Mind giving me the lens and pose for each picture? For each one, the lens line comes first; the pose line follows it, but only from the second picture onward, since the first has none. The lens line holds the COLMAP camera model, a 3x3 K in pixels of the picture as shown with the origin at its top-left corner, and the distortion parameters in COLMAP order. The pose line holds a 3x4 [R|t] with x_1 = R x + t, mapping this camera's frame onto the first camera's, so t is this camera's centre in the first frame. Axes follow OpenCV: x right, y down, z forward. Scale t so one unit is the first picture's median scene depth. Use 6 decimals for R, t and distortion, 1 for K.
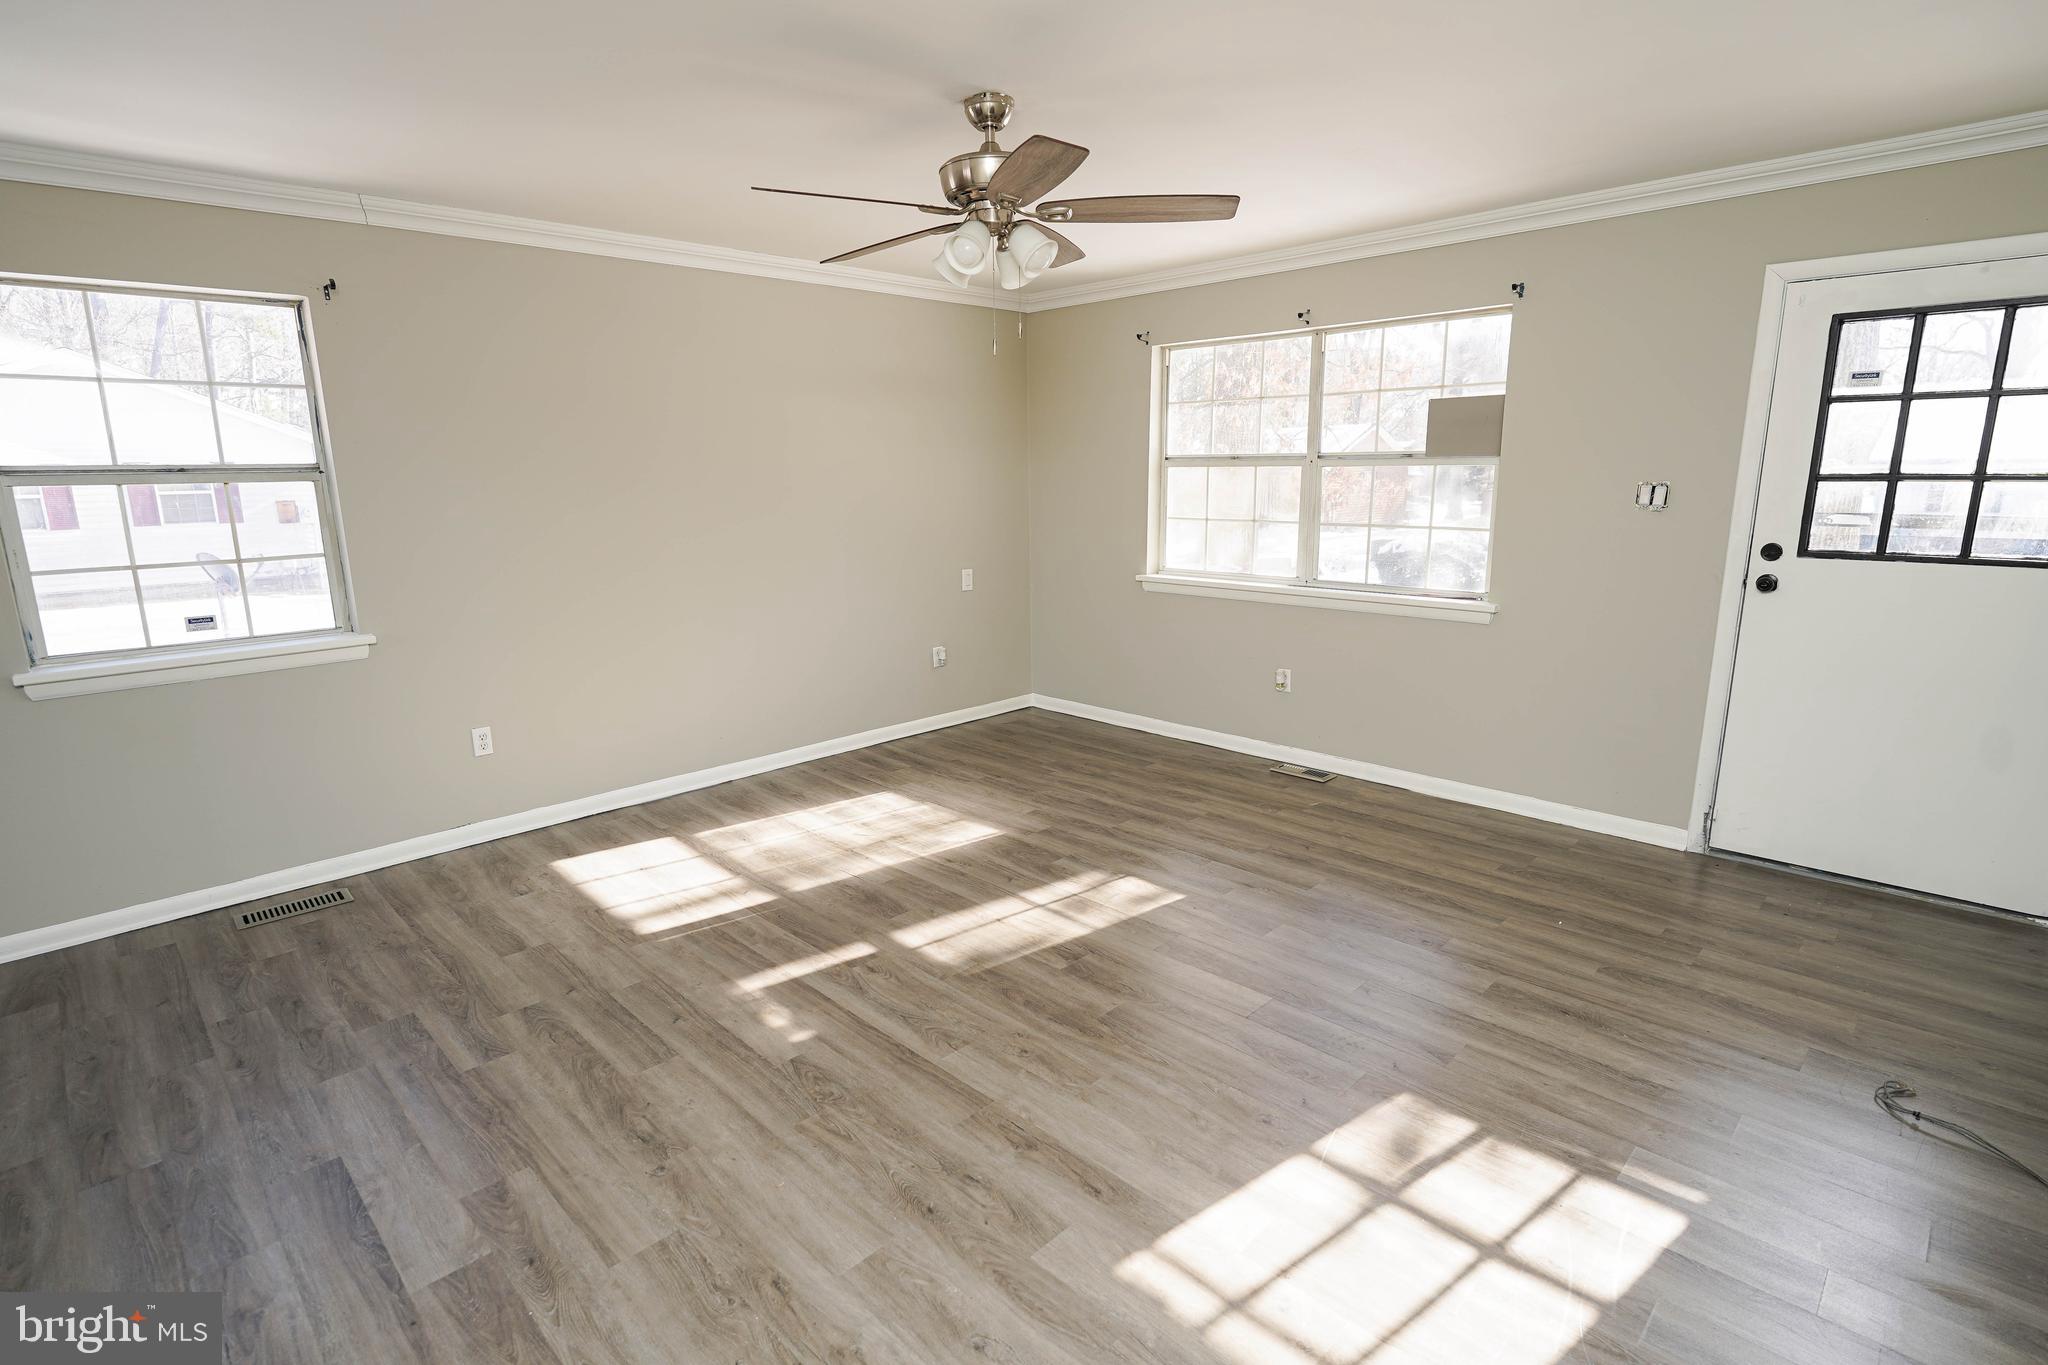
lens RADIAL K [[1006.1, 0, 1007.0], [0, 1006.1, 674.6], [0, 0, 1]] dist [-0.003080, -0.000162]
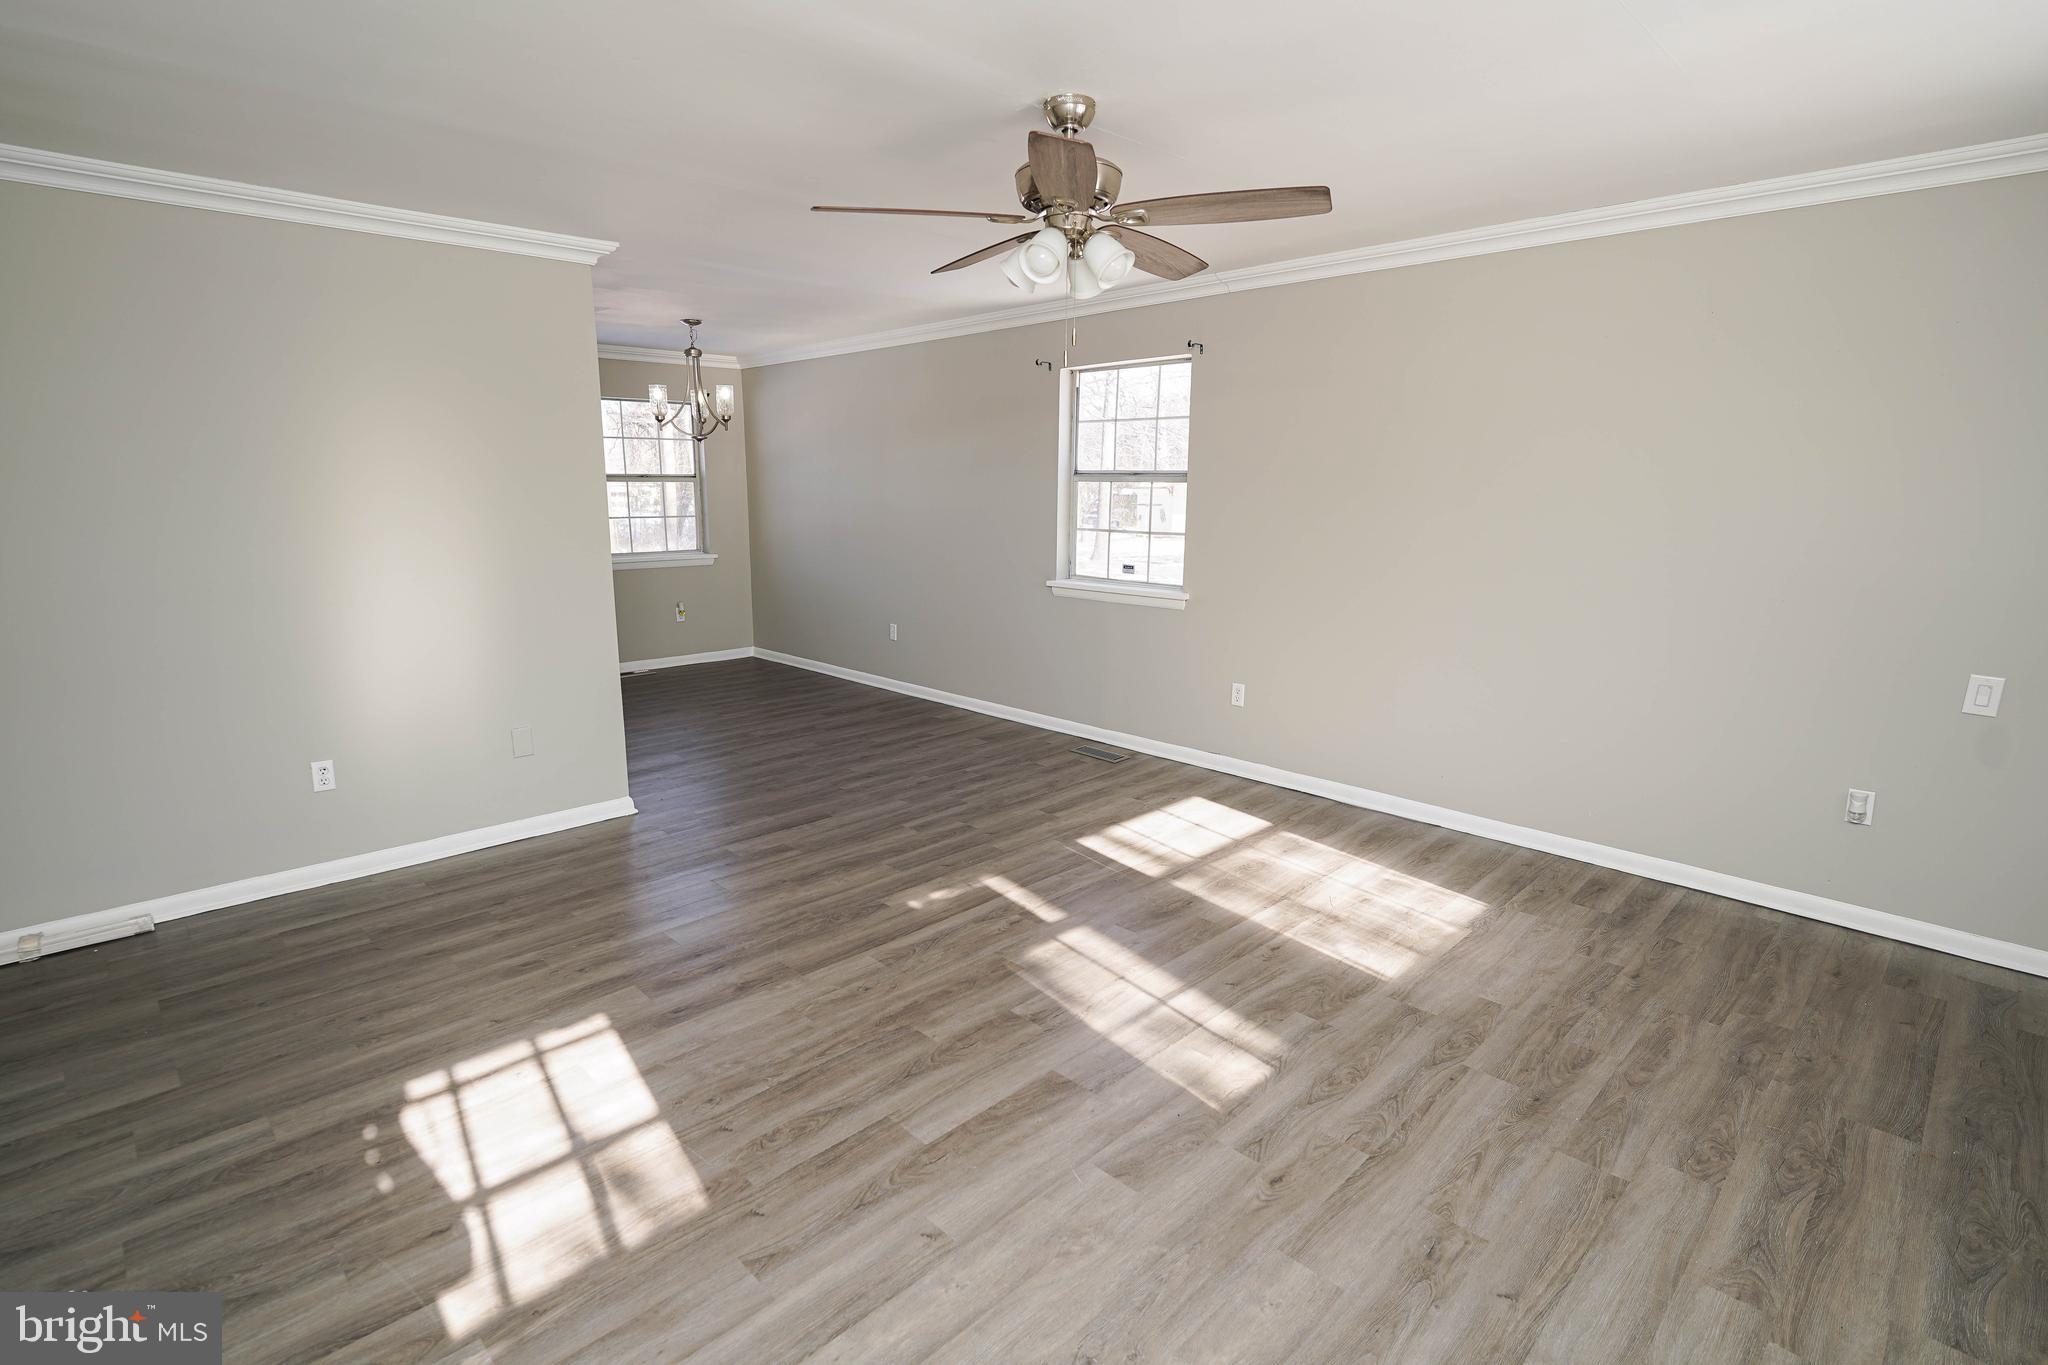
lens RADIAL K [[1006.1, 0, 1007.0], [0, 1006.1, 674.6], [0, 0, 1]] dist [-0.003080, -0.000162]
pose [[-0.020779, 0.205220, -0.978495, 0.794907], [-0.202559, 0.957545, 0.205127, -0.176556], [0.979049, 0.202466, 0.021673, 0.791774]]
